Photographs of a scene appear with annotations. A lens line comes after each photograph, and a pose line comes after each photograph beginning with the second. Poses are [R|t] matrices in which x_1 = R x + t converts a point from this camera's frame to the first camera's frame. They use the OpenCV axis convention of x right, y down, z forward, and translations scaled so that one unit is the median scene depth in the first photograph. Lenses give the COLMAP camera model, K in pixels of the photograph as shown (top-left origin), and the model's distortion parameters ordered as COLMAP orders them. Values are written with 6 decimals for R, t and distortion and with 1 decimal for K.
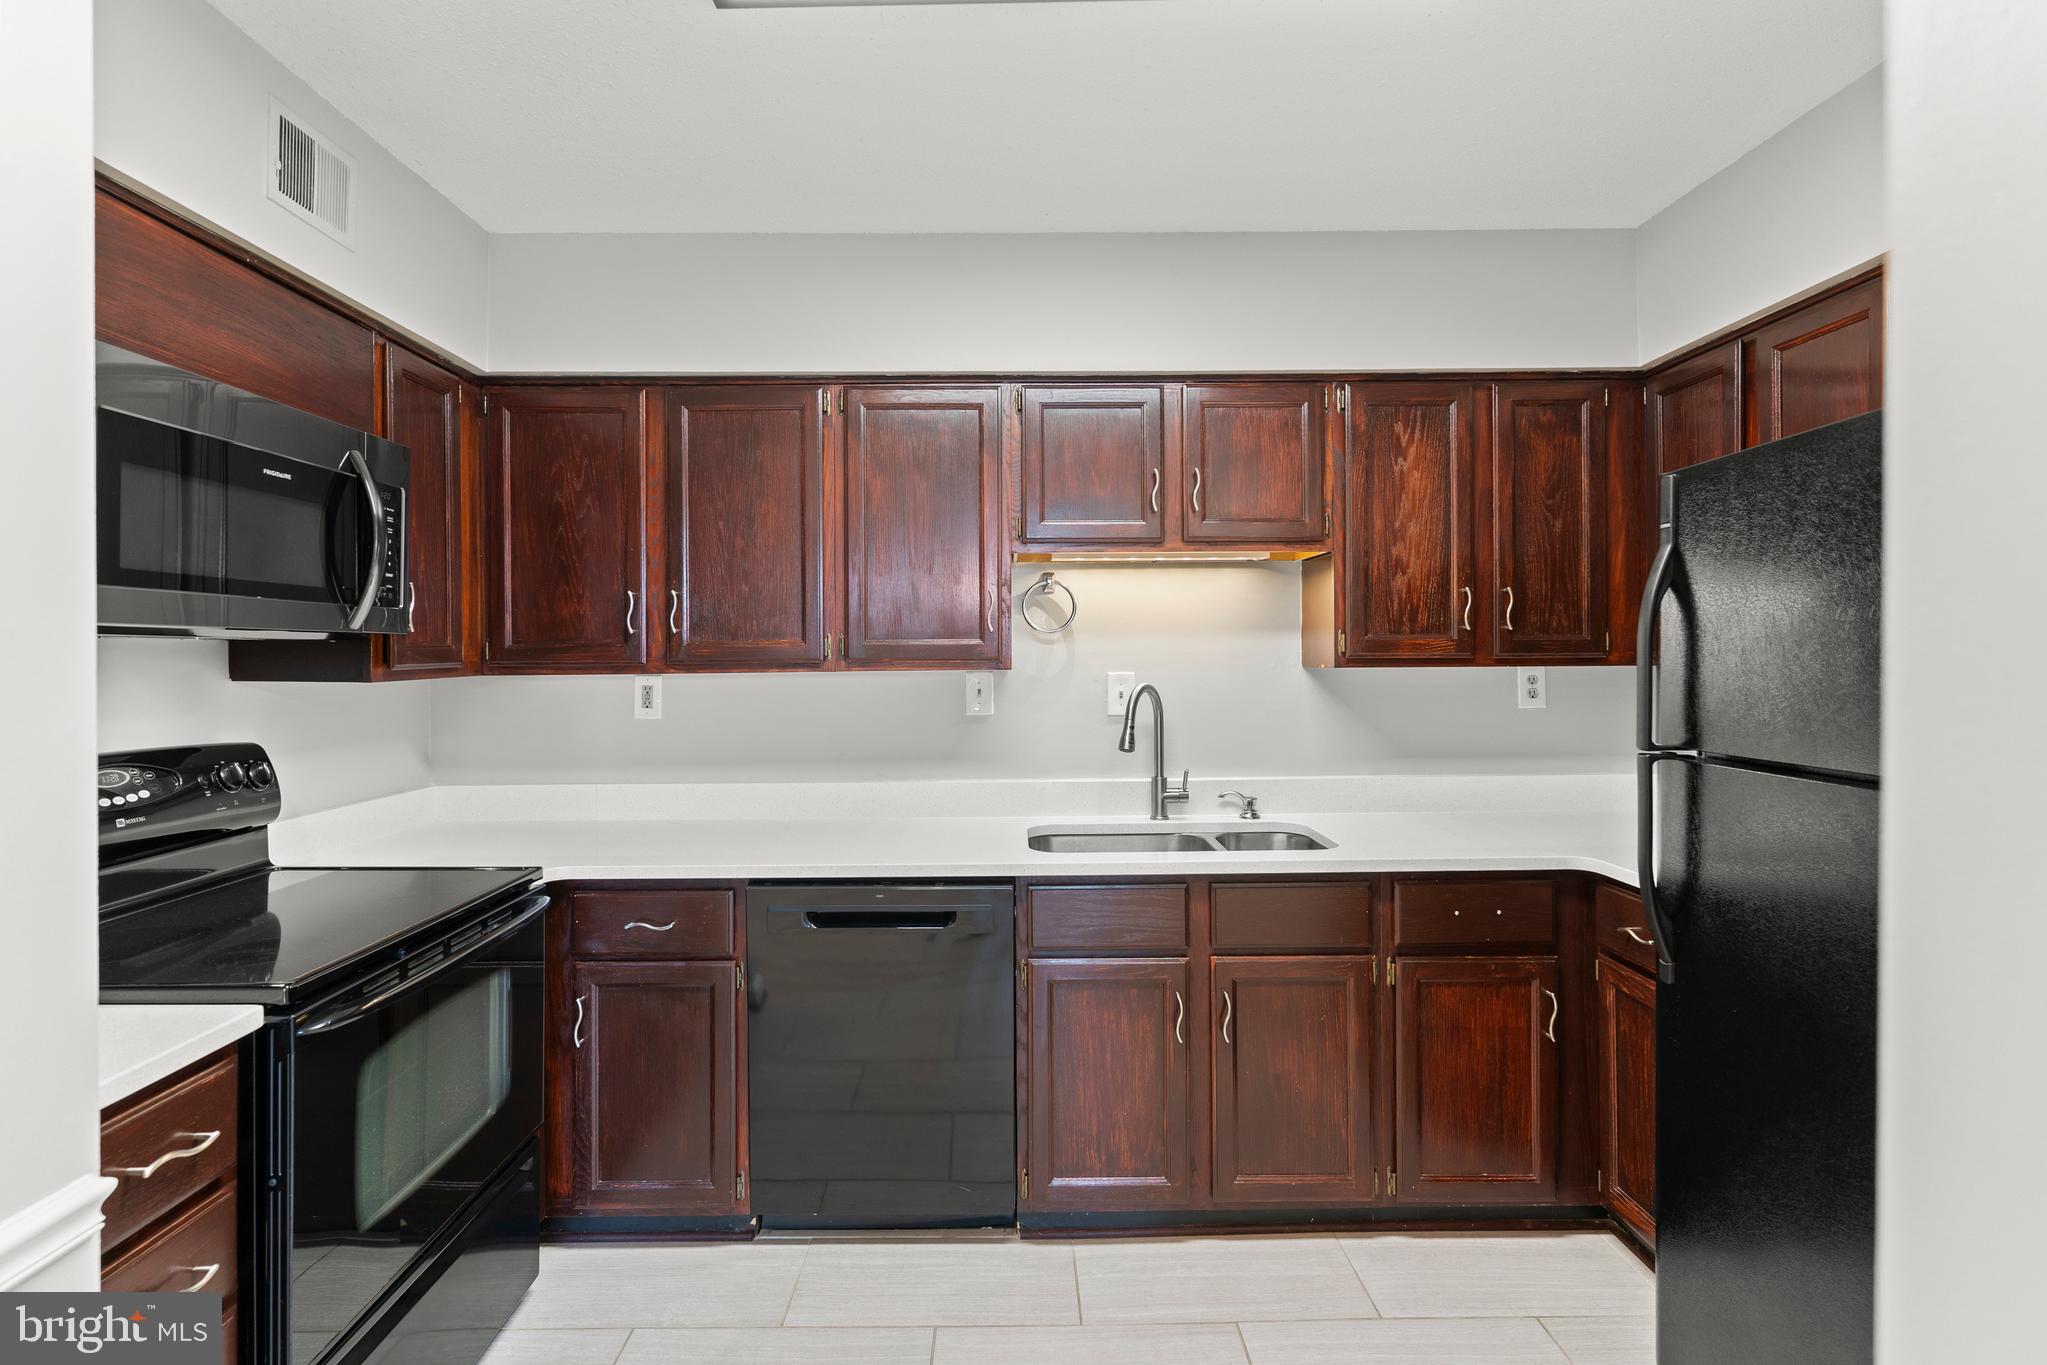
lens RADIAL K [[992.9, 0, 997.6], [0, 992.9, 645.3], [0, 0, 1]] dist [0.000626, 0.000371]
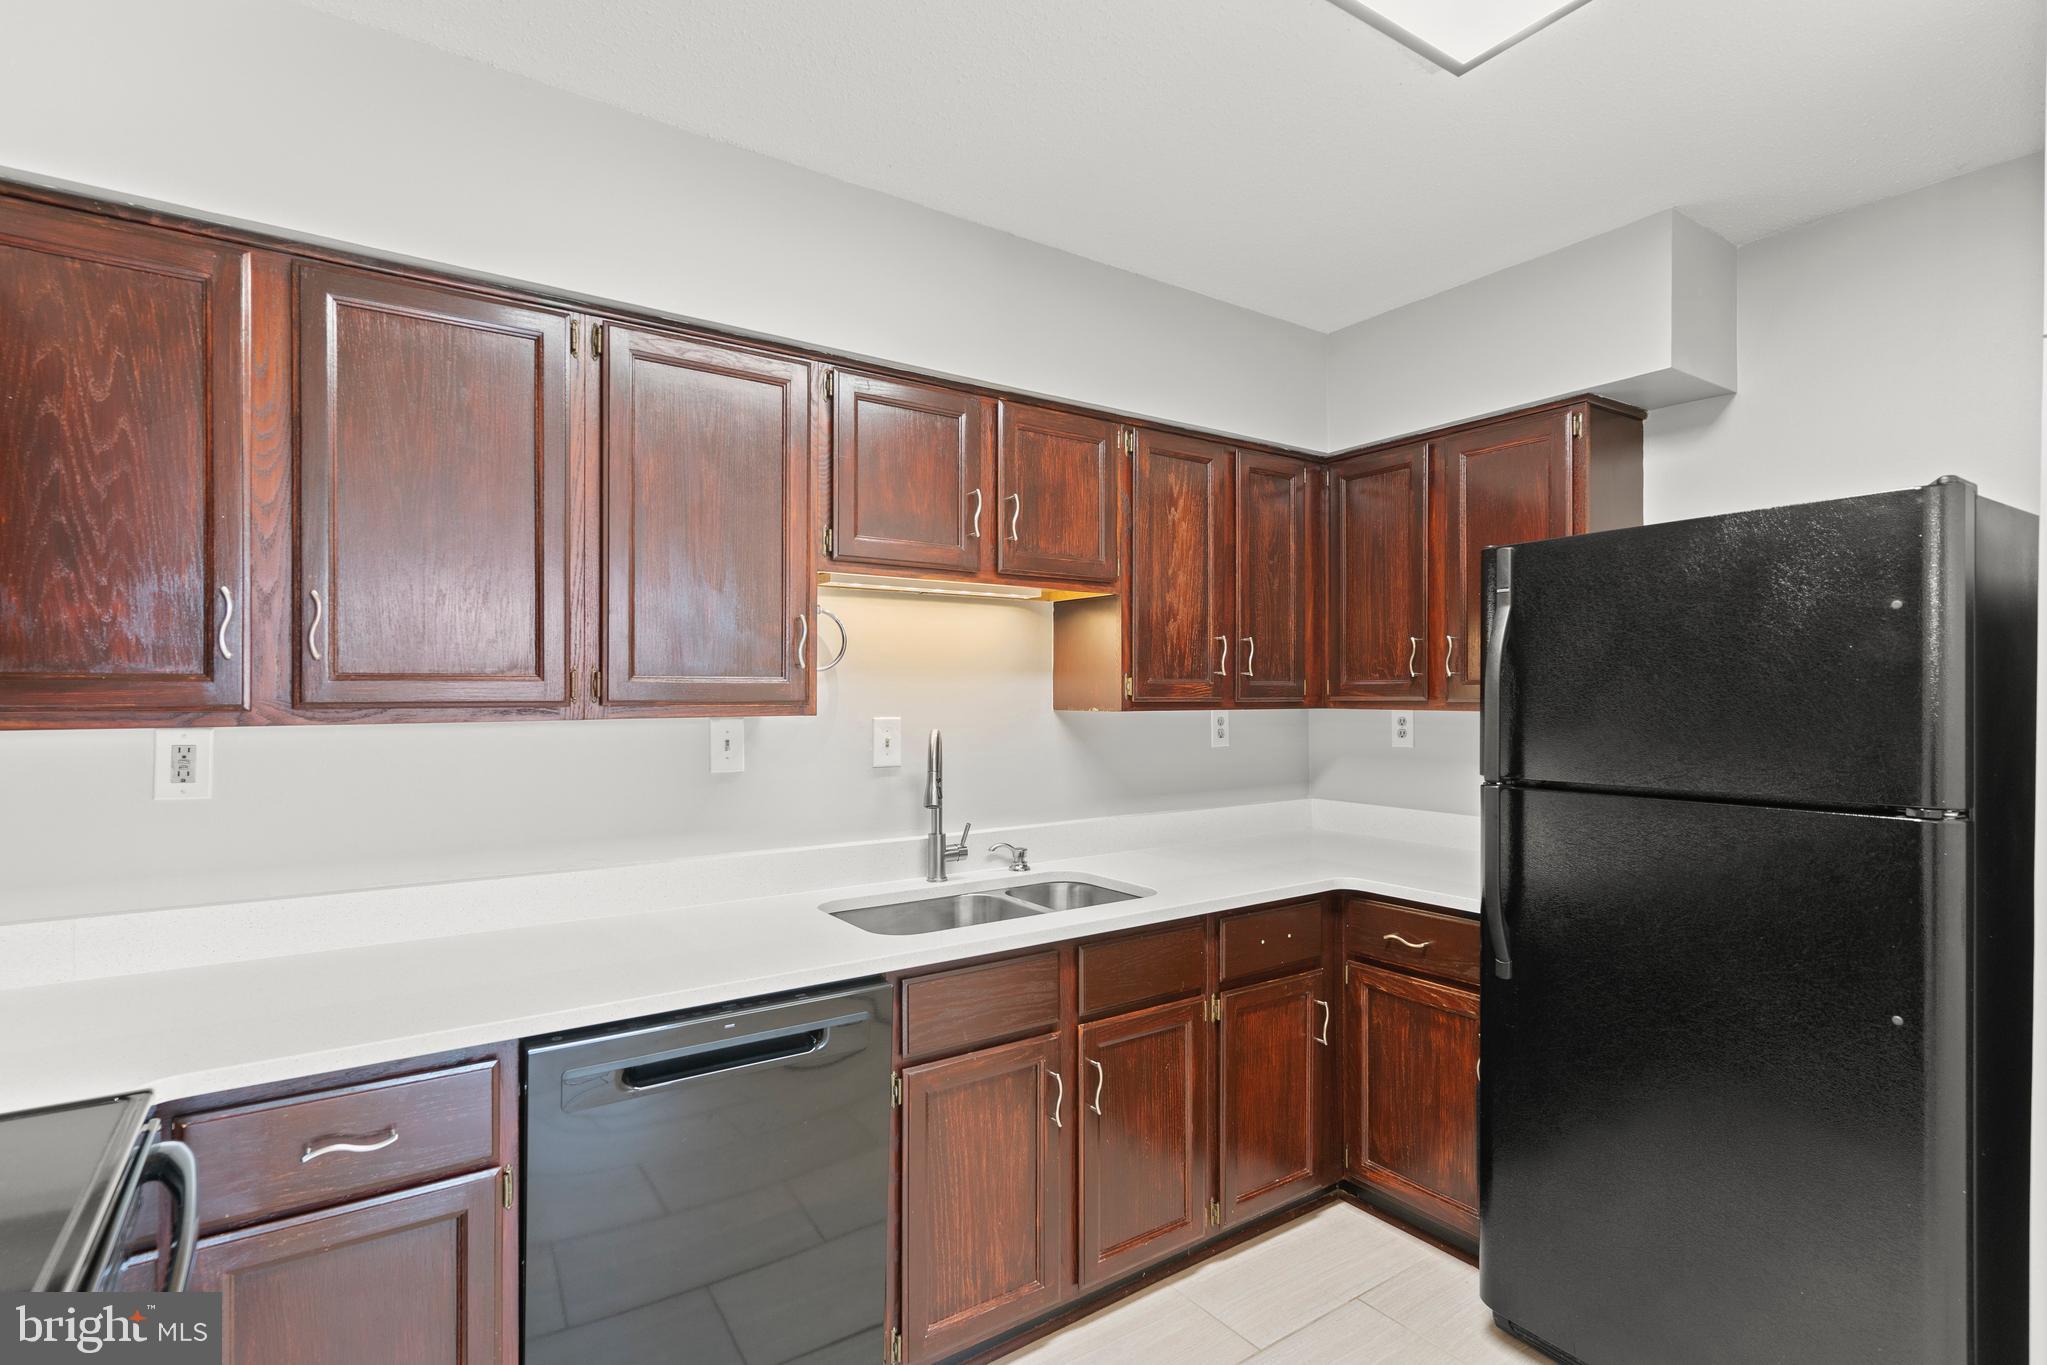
lens RADIAL K [[992.9, 0, 1020.0], [0, 992.9, 688.8], [0, 0, 1]] dist [0.000626, 0.000371]
pose [[0.822170, 0.008639, 0.569177, -0.312485], [-0.008595, 0.999959, -0.002762, 0.003802], [-0.569177, -0.002622, 0.822211, 0.240448]]
